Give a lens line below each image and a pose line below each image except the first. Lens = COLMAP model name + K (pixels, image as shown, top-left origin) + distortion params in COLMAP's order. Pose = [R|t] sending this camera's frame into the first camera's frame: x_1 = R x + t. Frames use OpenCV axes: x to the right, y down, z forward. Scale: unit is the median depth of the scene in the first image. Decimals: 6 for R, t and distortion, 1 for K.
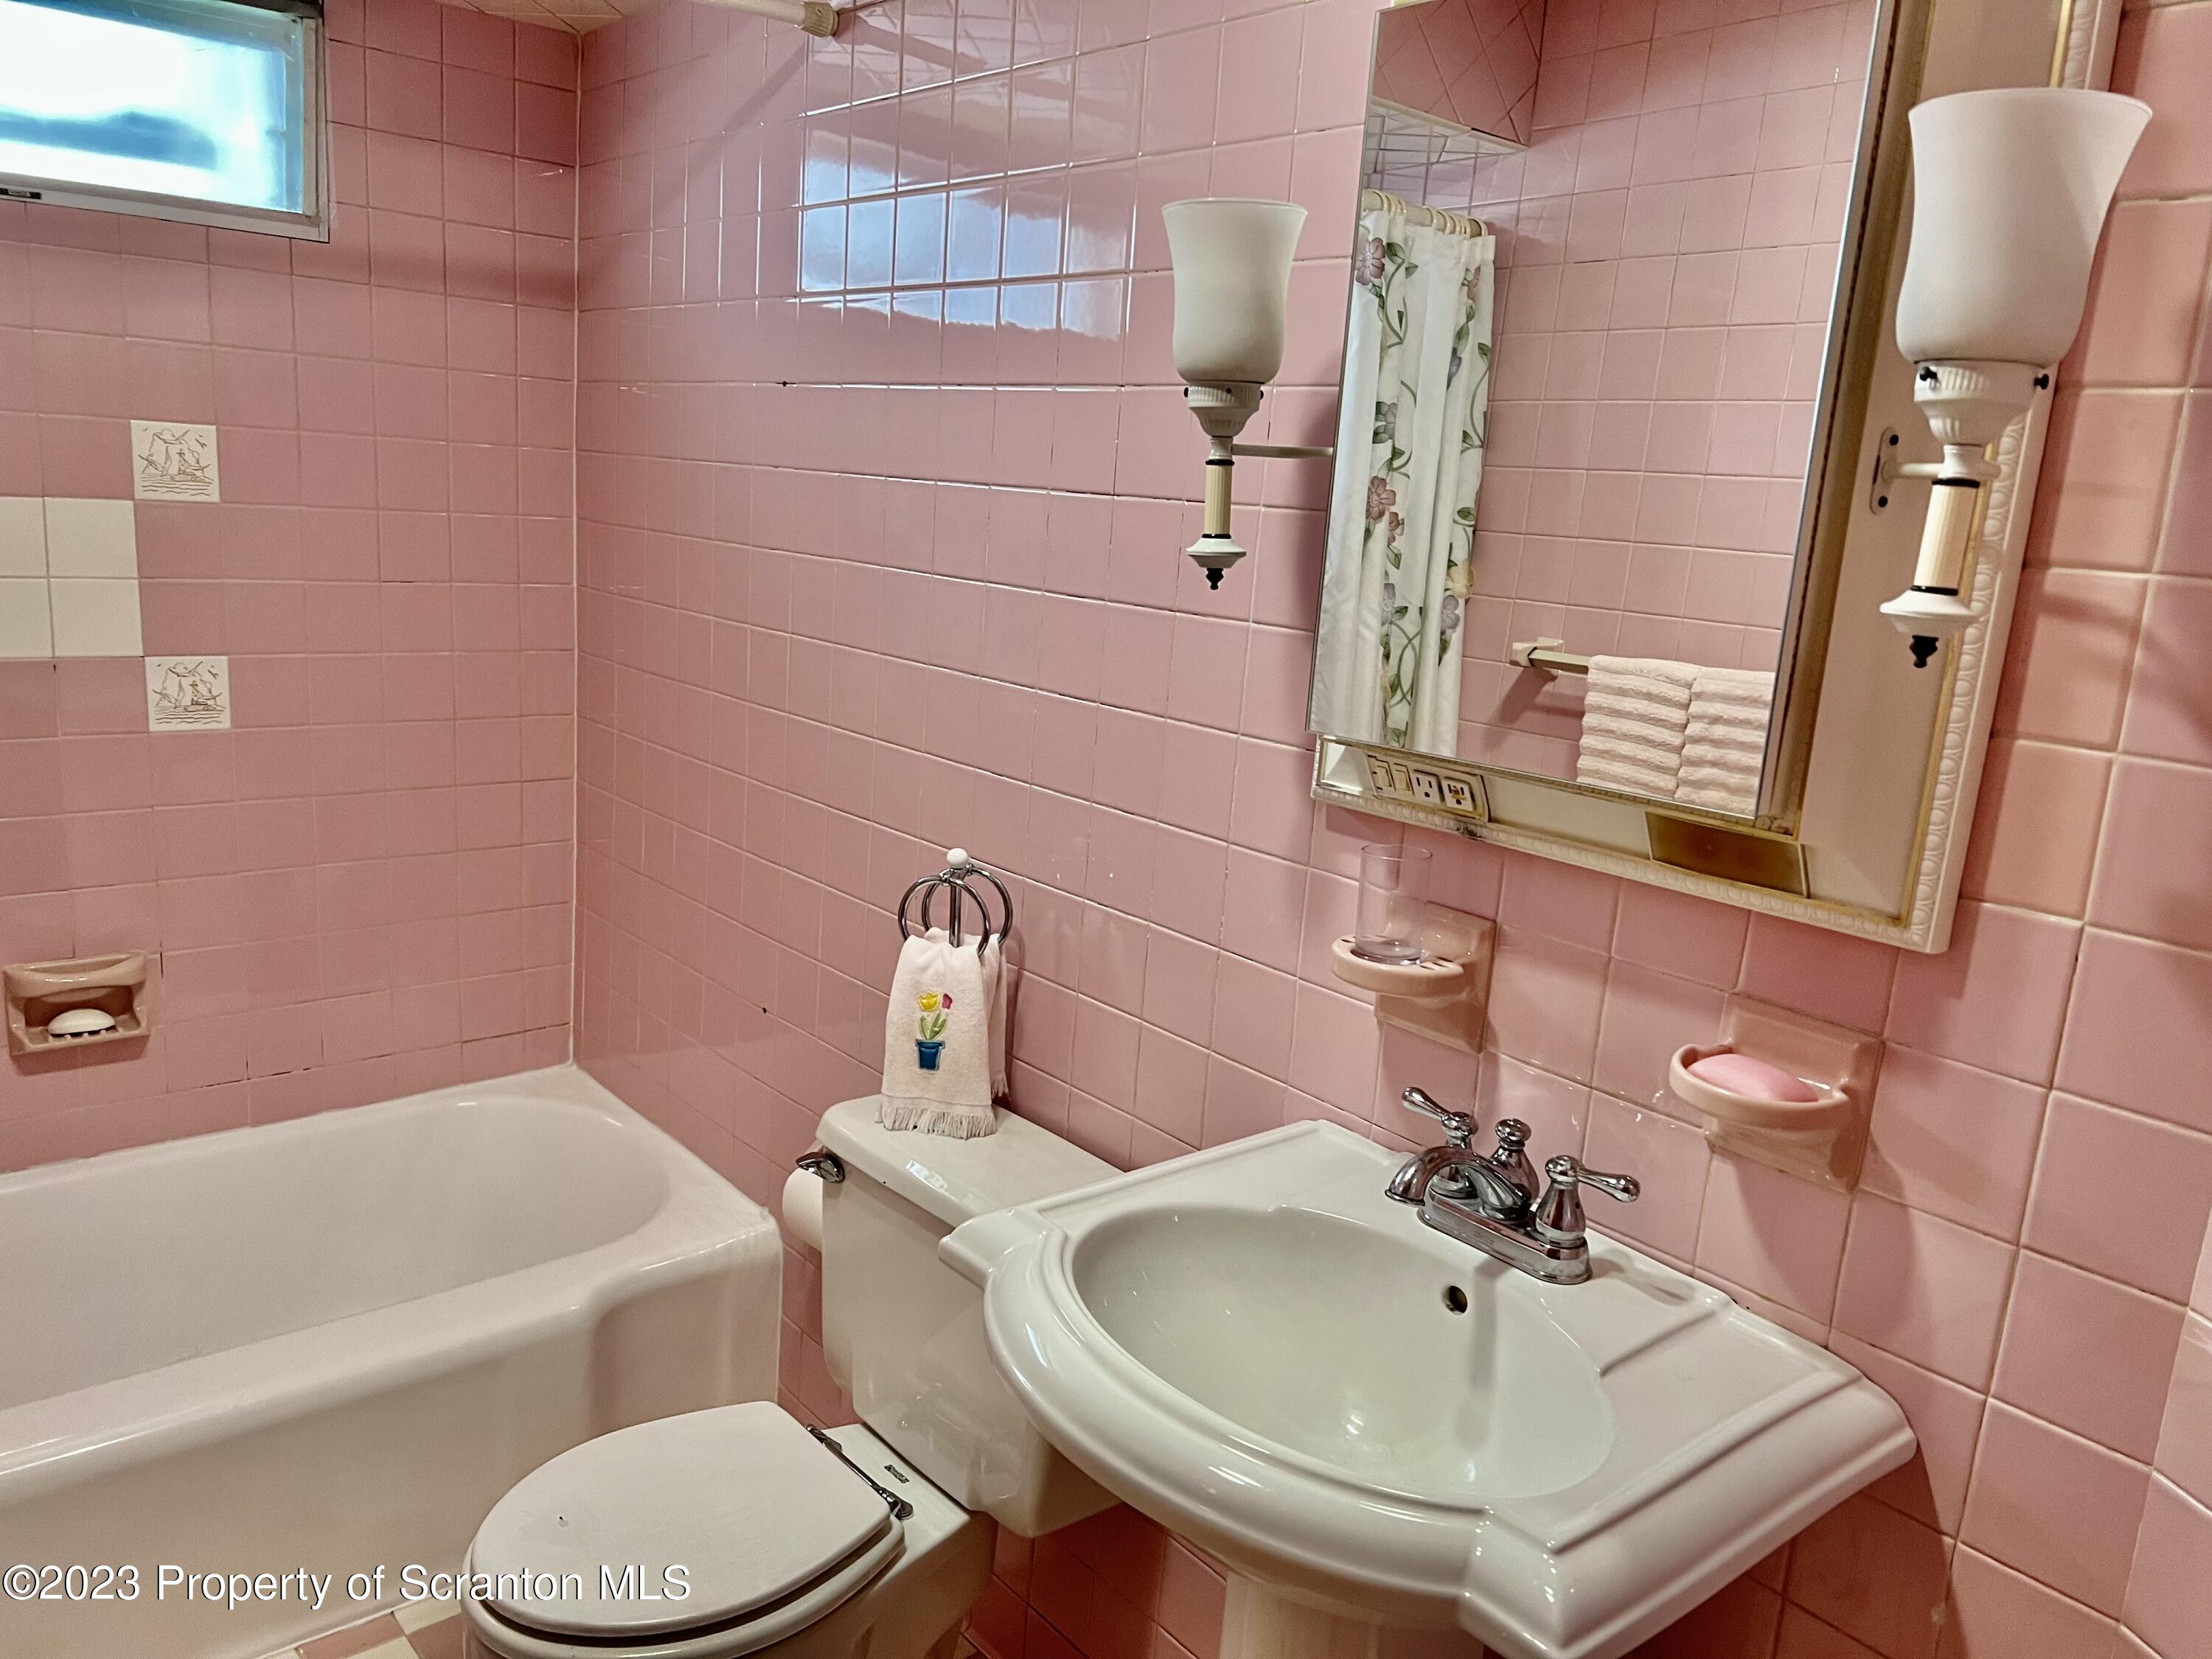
lens RADIAL K [[1705.9, 0, 1106.0], [0, 1705.9, 829.5], [0, 0, 1]] dist [0.083291, -0.101900]
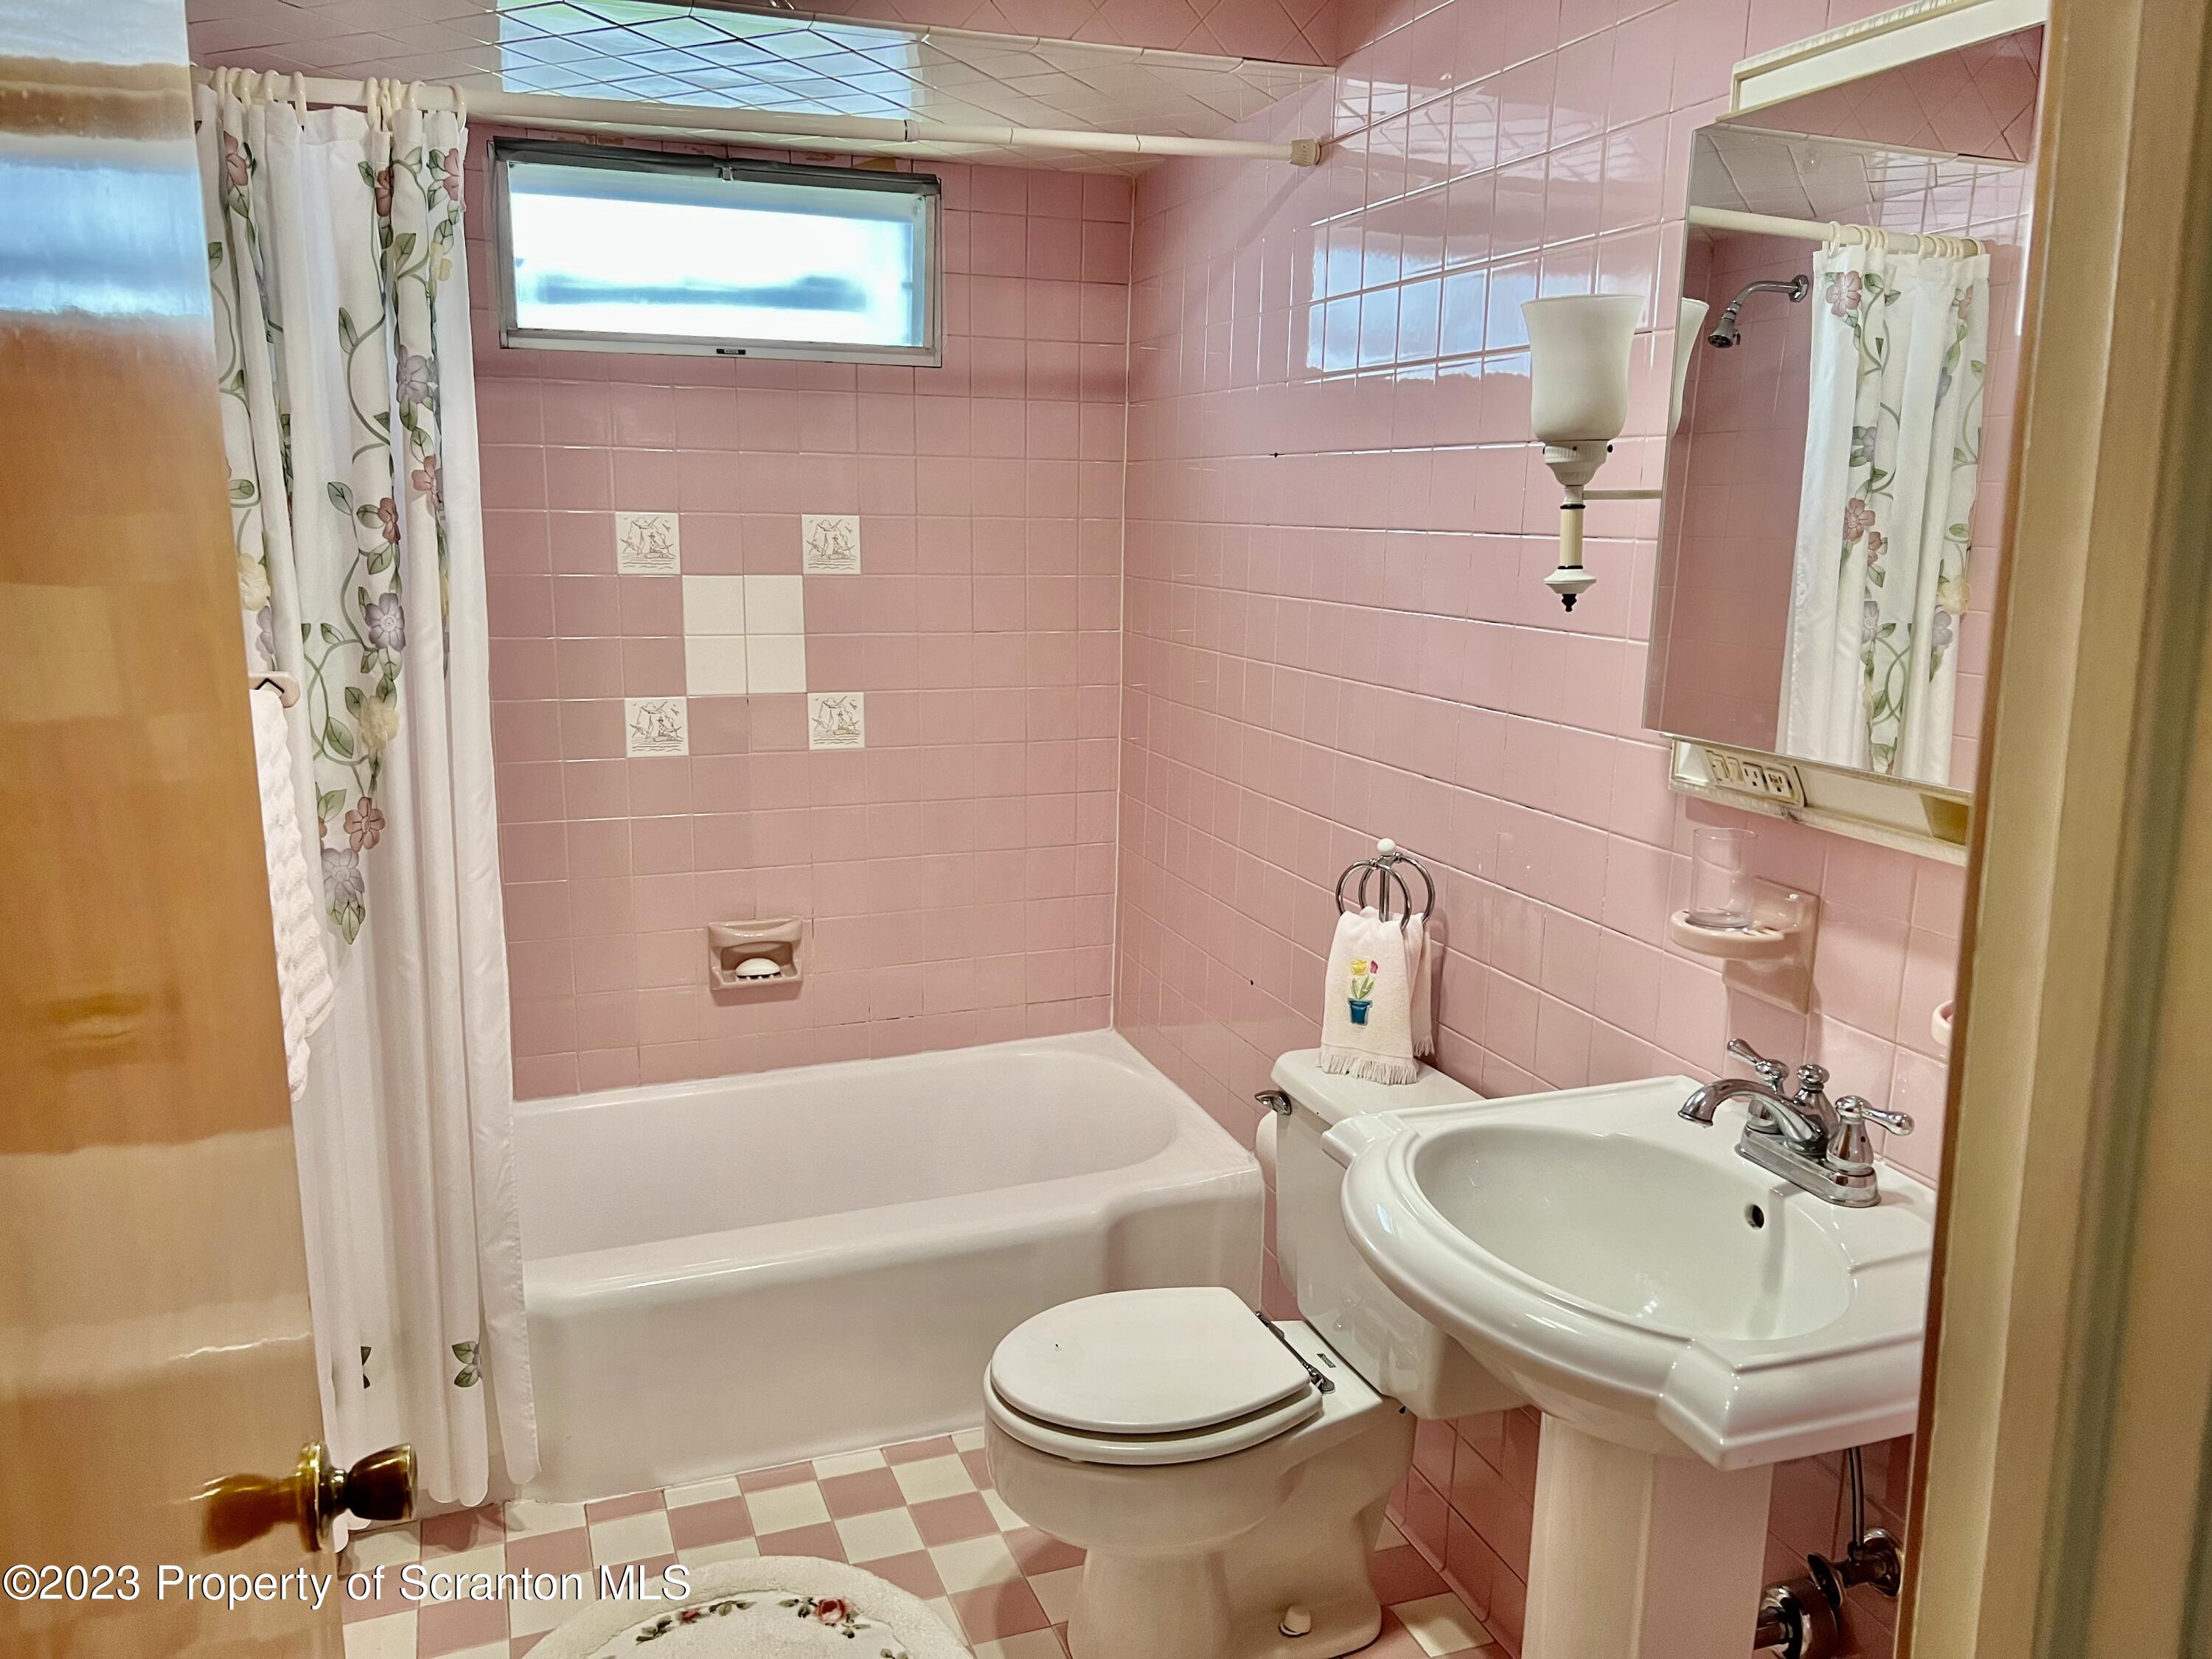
lens RADIAL K [[1820.6, 0, 1106.0], [0, 1820.6, 829.5], [0, 0, 1]] dist [0.116538, -0.135516]
pose [[0.933867, 0.010445, -0.357467, 0.181647], [-0.022117, 0.999347, -0.028581, 0.044650], [0.356935, 0.034597, 0.933488, -0.248686]]
